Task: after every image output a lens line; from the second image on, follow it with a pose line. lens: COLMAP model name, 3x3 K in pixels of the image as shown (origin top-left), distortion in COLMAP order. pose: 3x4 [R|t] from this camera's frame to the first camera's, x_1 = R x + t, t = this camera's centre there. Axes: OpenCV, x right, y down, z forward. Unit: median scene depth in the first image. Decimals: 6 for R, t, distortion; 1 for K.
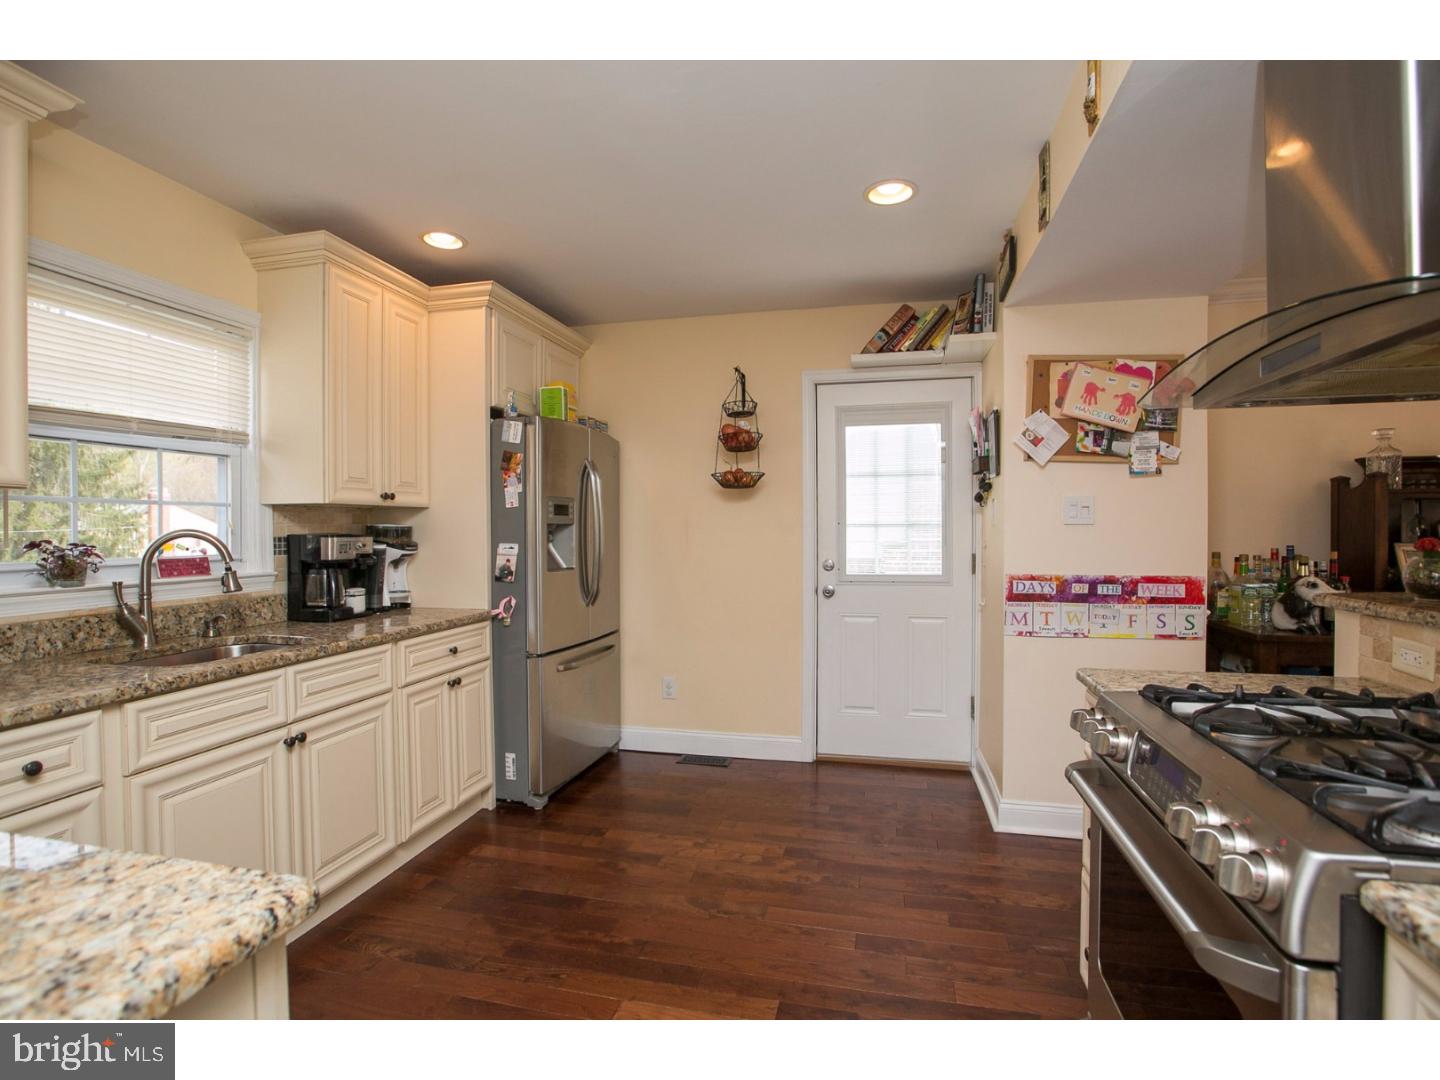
lens RADIAL K [[713.0, 0, 691.2], [0, 713.0, 544.5], [0, 0, 1]] dist [-0.057919, 0.022495]
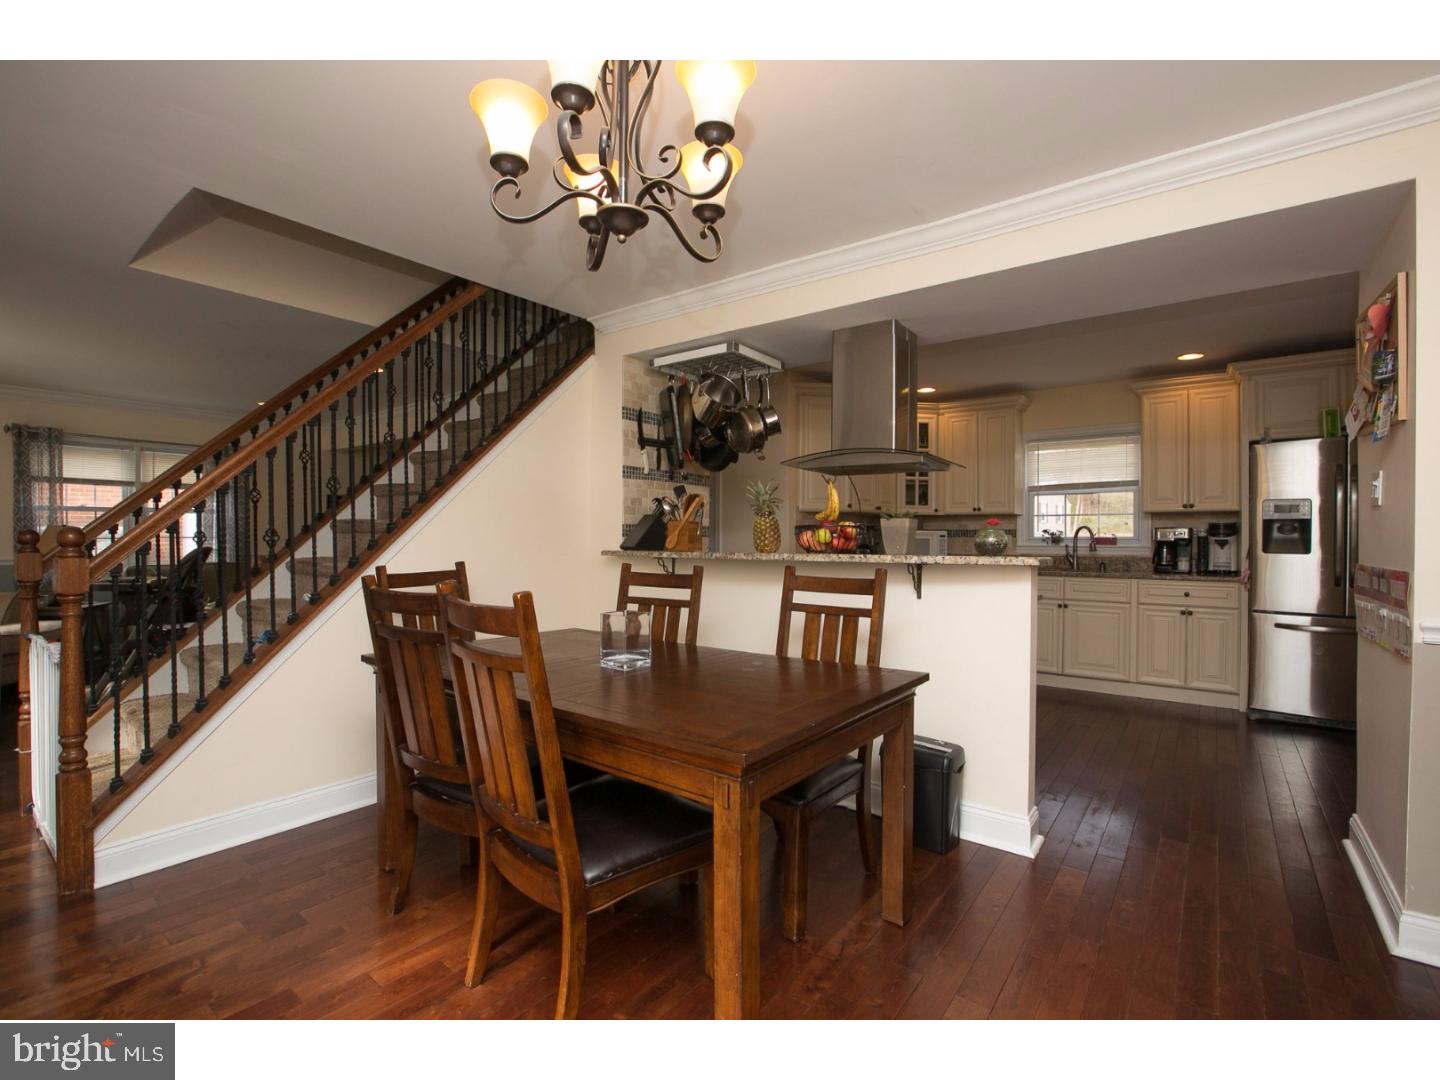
lens RADIAL K [[683.6, 0, 689.6], [0, 683.6, 544.5], [0, 0, 1]] dist [-0.056247, 0.027360]
pose [[-0.406167, 0.015951, -0.913660, 1.767636], [-0.023870, 0.999321, 0.028058, 0.012750], [0.913487, 0.033206, -0.405510, 0.590116]]
